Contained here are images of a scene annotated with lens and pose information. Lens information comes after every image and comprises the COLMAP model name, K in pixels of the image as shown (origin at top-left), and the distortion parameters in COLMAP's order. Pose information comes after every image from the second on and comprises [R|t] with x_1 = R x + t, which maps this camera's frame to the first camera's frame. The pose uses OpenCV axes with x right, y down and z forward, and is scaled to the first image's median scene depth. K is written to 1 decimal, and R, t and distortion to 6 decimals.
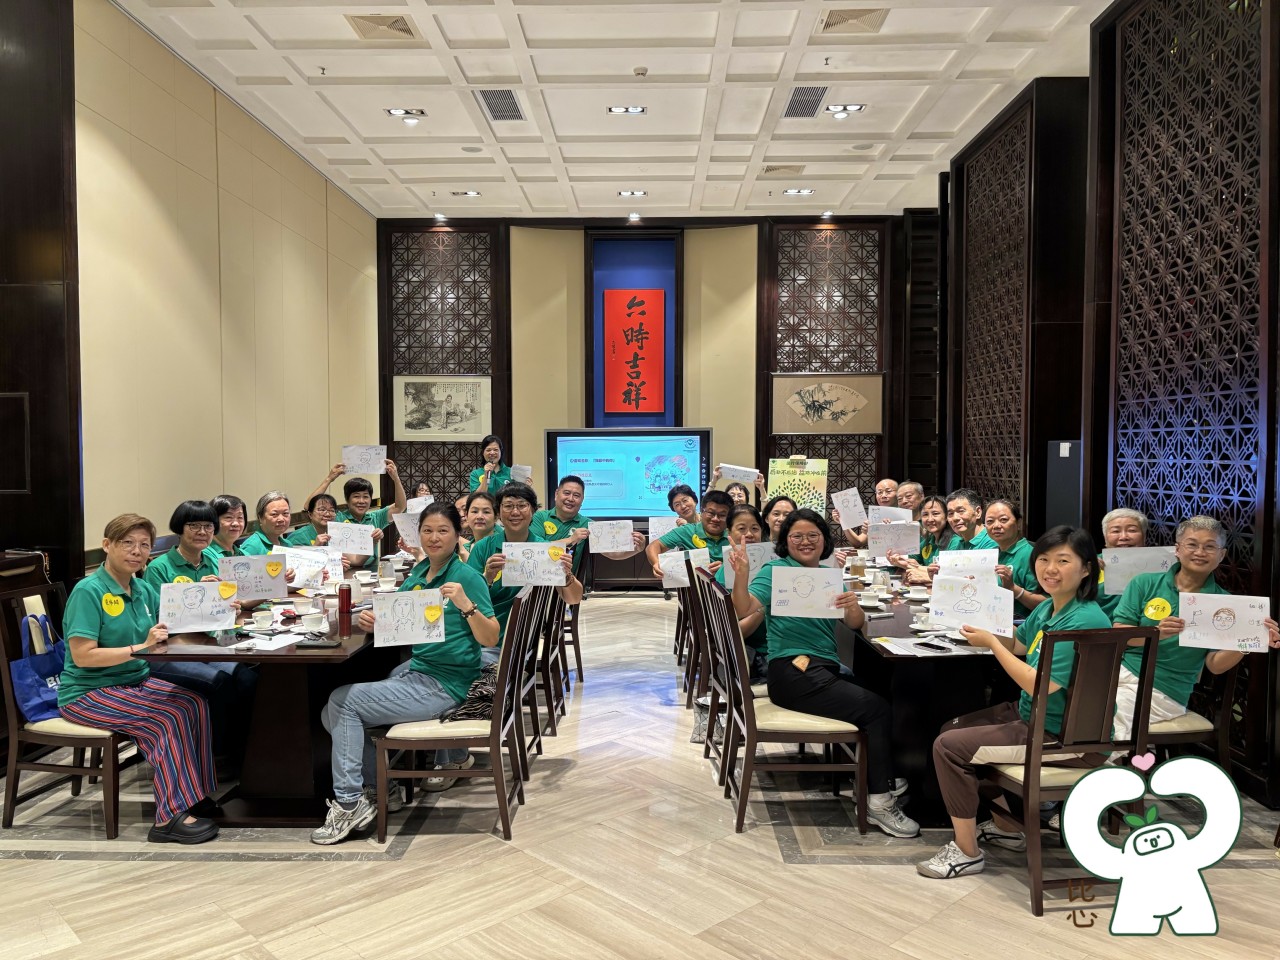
lens RADIAL K [[977.9, 0, 639.4], [0, 977.9, 483.2], [0, 0, 1]] dist [0.079408, -0.103446]
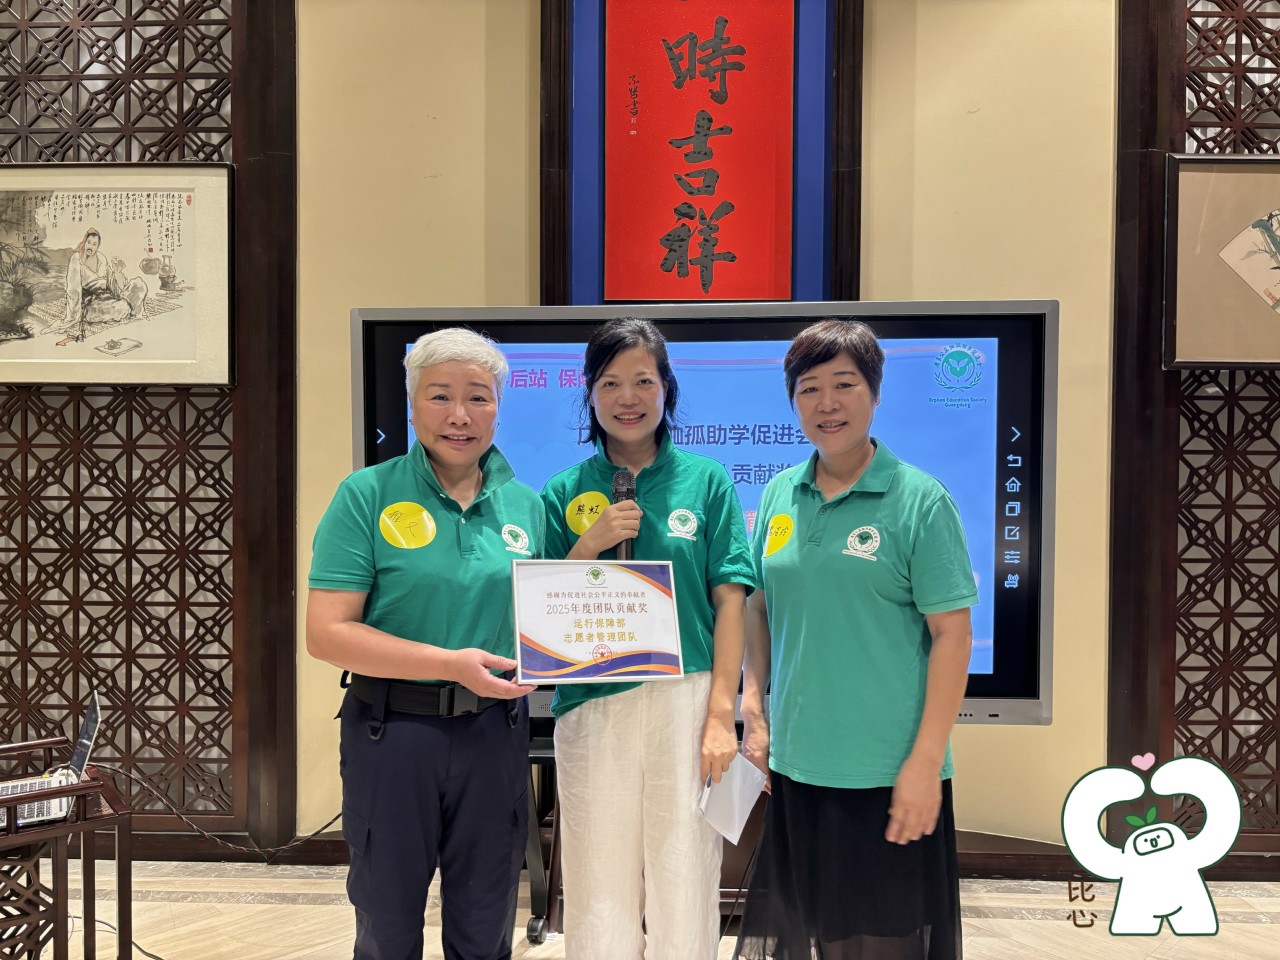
lens RADIAL K [[974.0, 0, 631.0], [0, 974.0, 483.1], [0, 0, 1]] dist [0.083764, -0.110968]
pose [[0.999893, 0.007347, -0.012663, -0.022857], [-0.007570, 0.999815, -0.017657, -0.007779], [0.012531, 0.017751, 0.999764, 0.702179]]
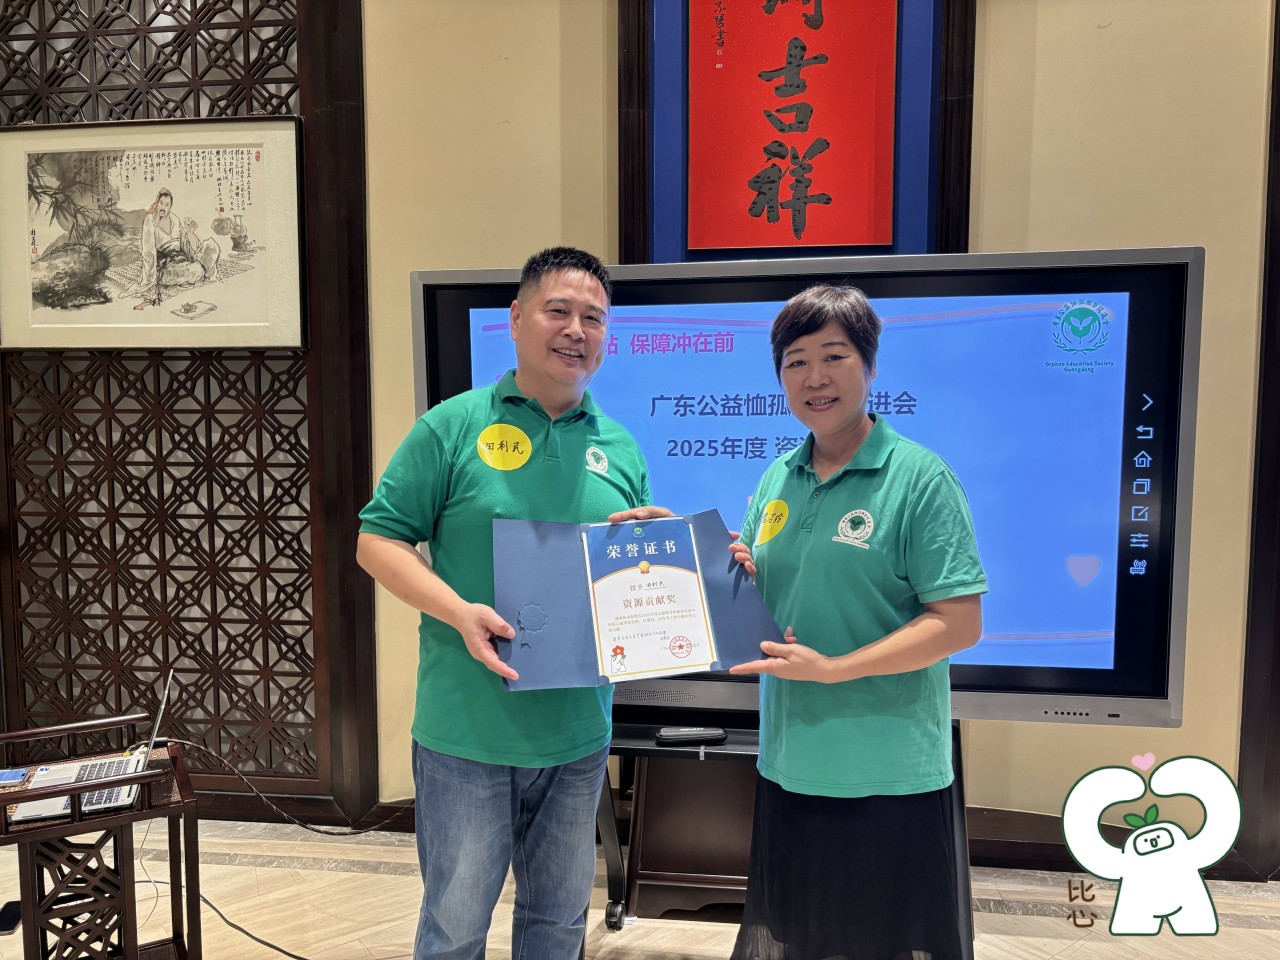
lens RADIAL K [[978.4, 0, 639.3], [0, 978.4, 482.9], [0, 0, 1]] dist [0.042682, -0.050662]
pose [[0.994426, 0.009345, -0.105018, -0.018549], [-0.004657, 0.998986, 0.044790, -0.015703], [0.105330, -0.044051, 0.993461, 0.719123]]
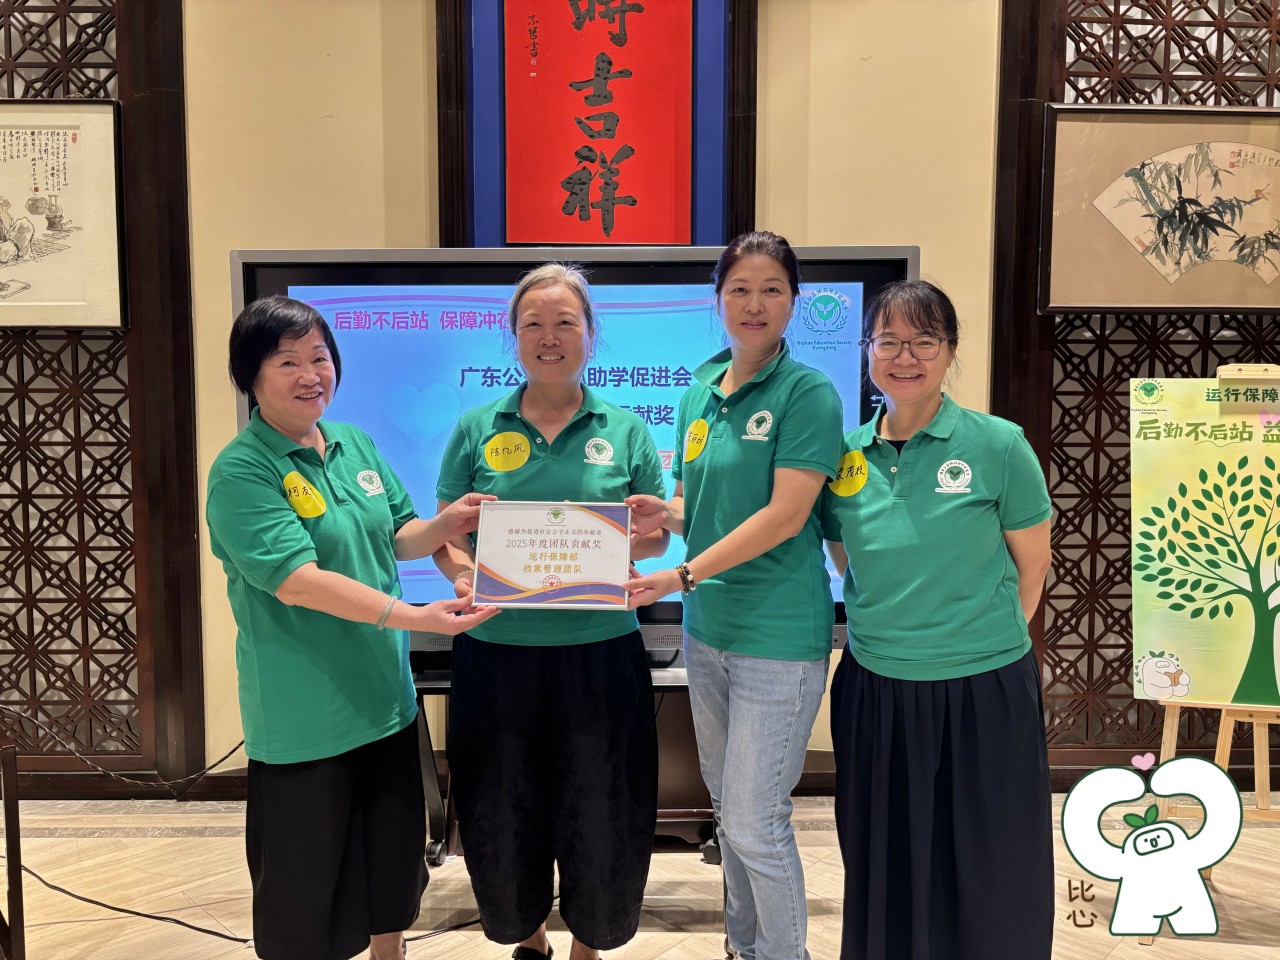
lens RADIAL K [[977.9, 0, 639.4], [0, 977.9, 483.2], [0, 0, 1]] dist [0.079408, -0.103446]
pose [[0.999056, -0.000079, 0.043442, -0.005985], [-0.001505, 0.999335, 0.036420, -0.006285], [-0.043416, -0.036451, 0.998392, 0.692978]]
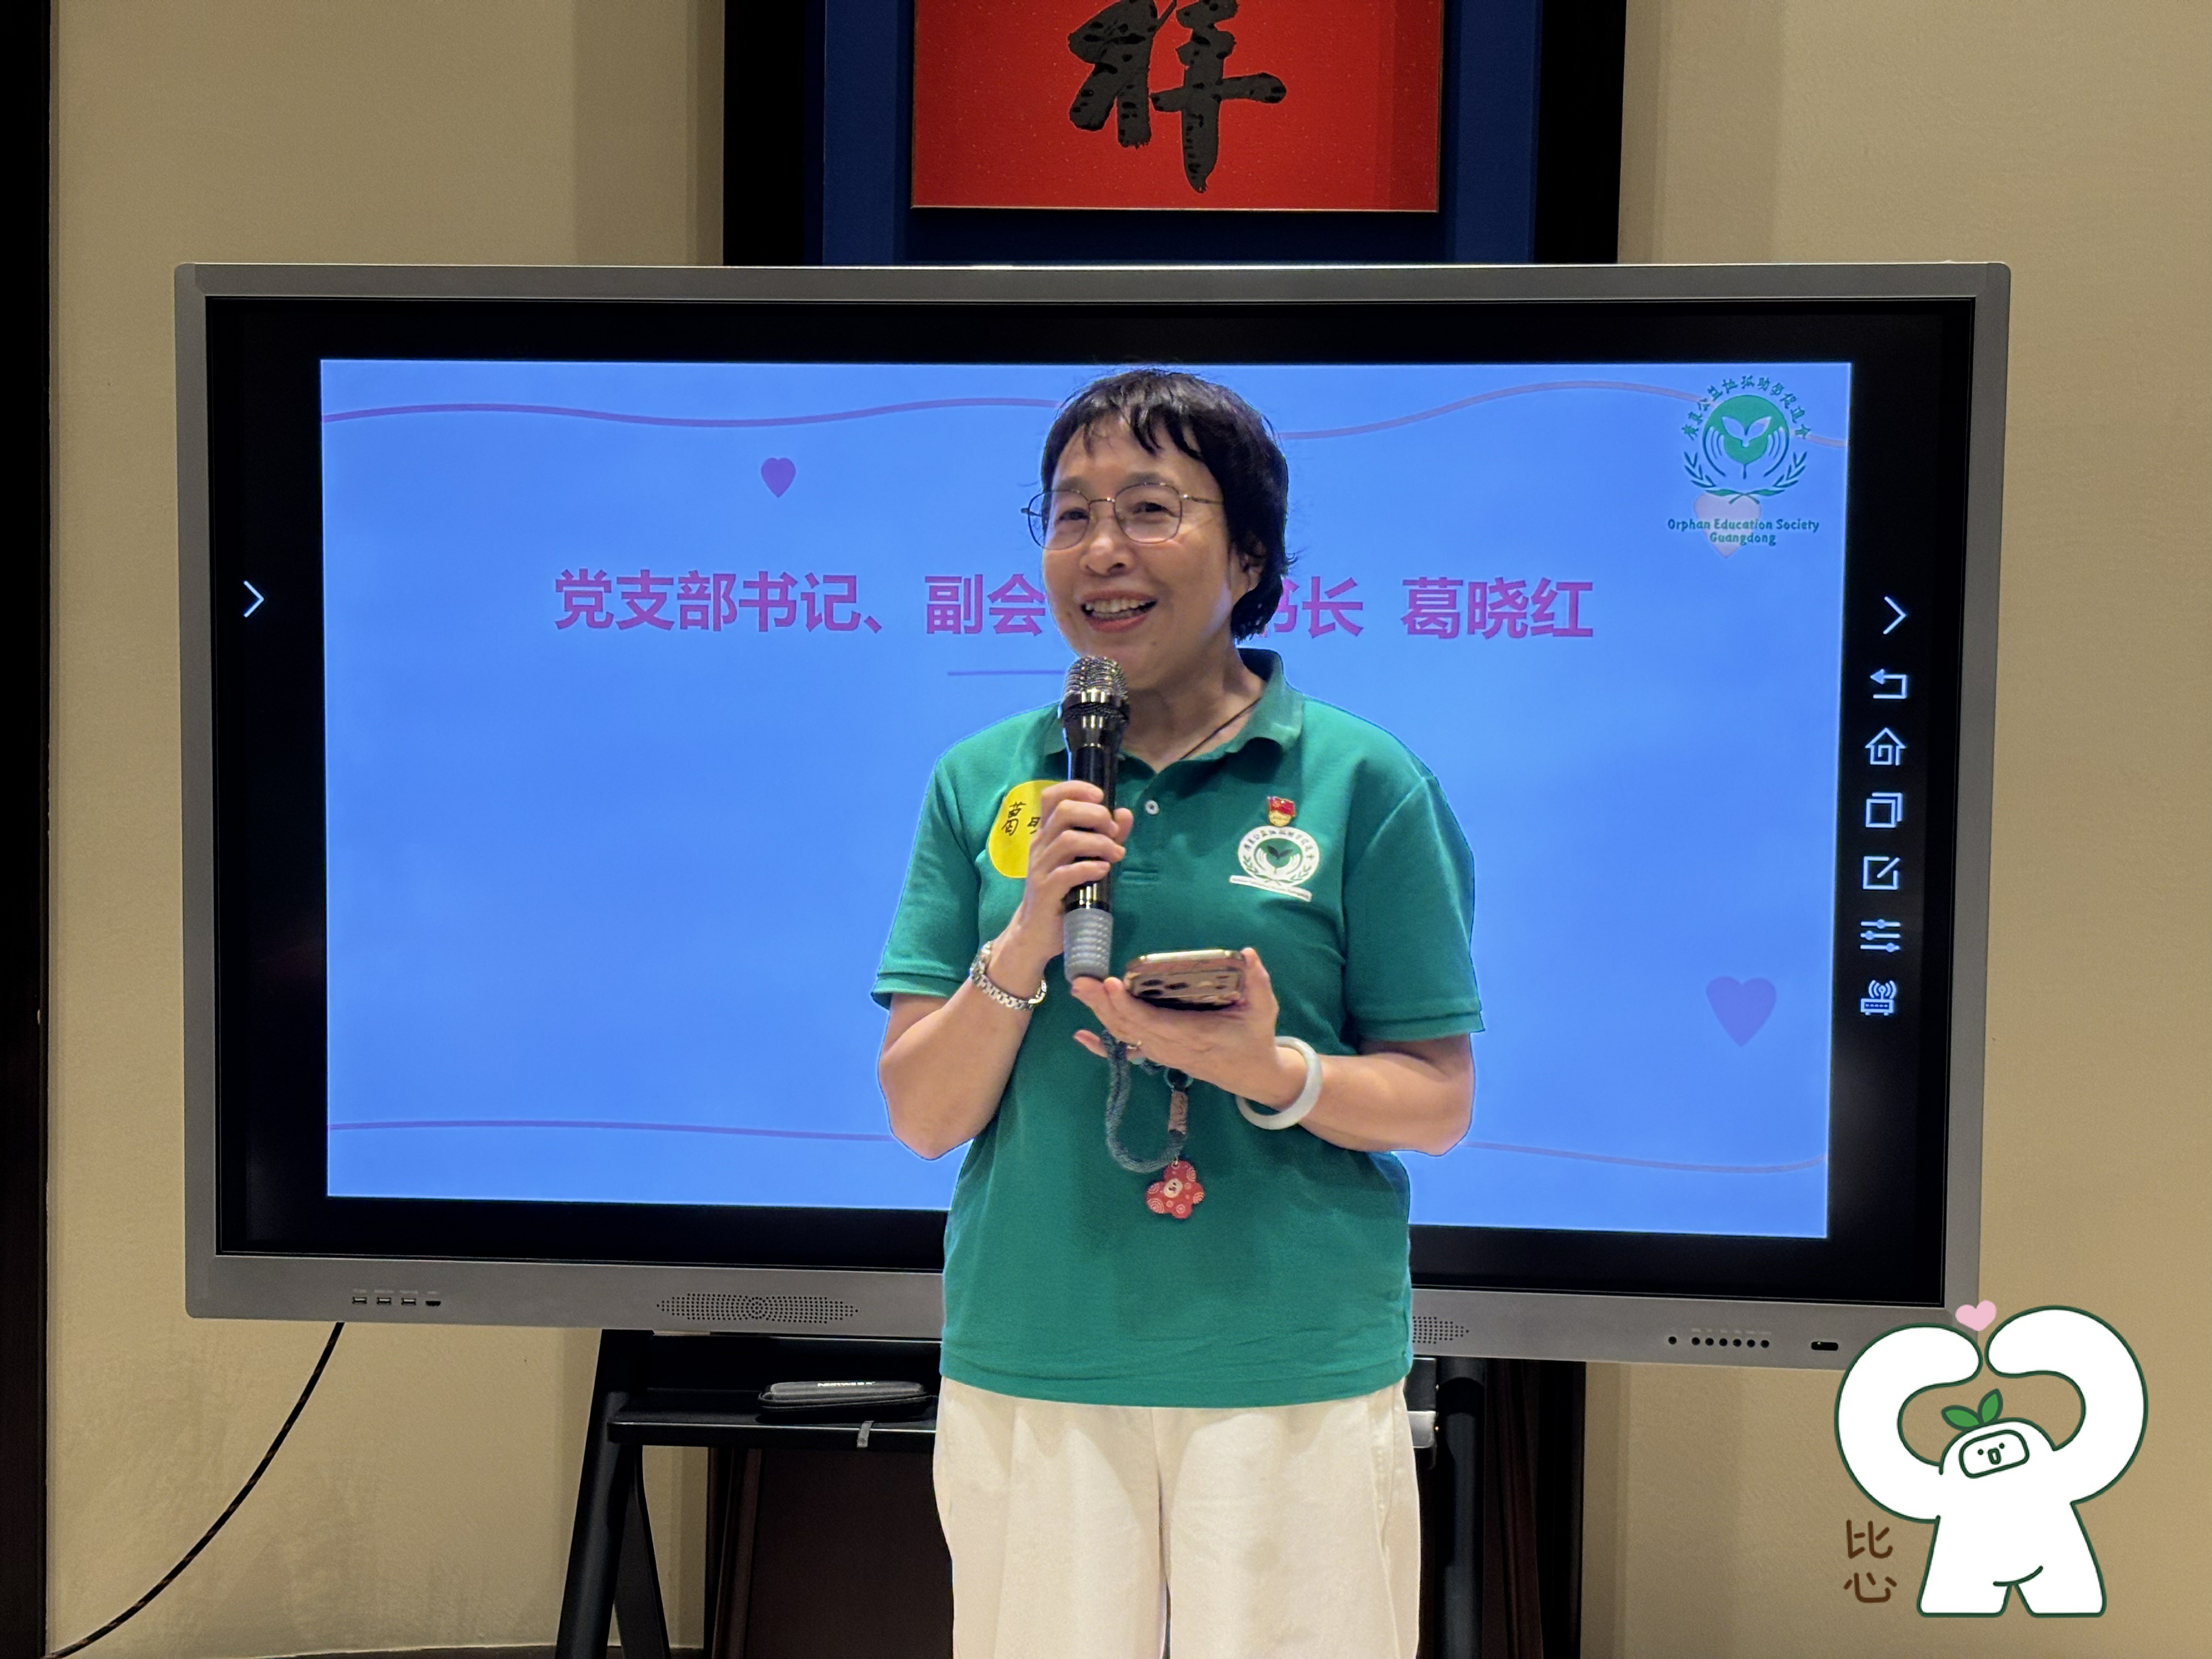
lens RADIAL K [[3343.2, 0, 1094.6], [0, 3343.2, 836.5], [0, 0, 1]] dist [0.275683, -1.227790]
pose [[0.998458, 0.022234, -0.050874, 0.007429], [-0.021441, 0.999641, 0.016069, -0.007529], [0.051213, -0.014953, 0.998576, 0.629231]]
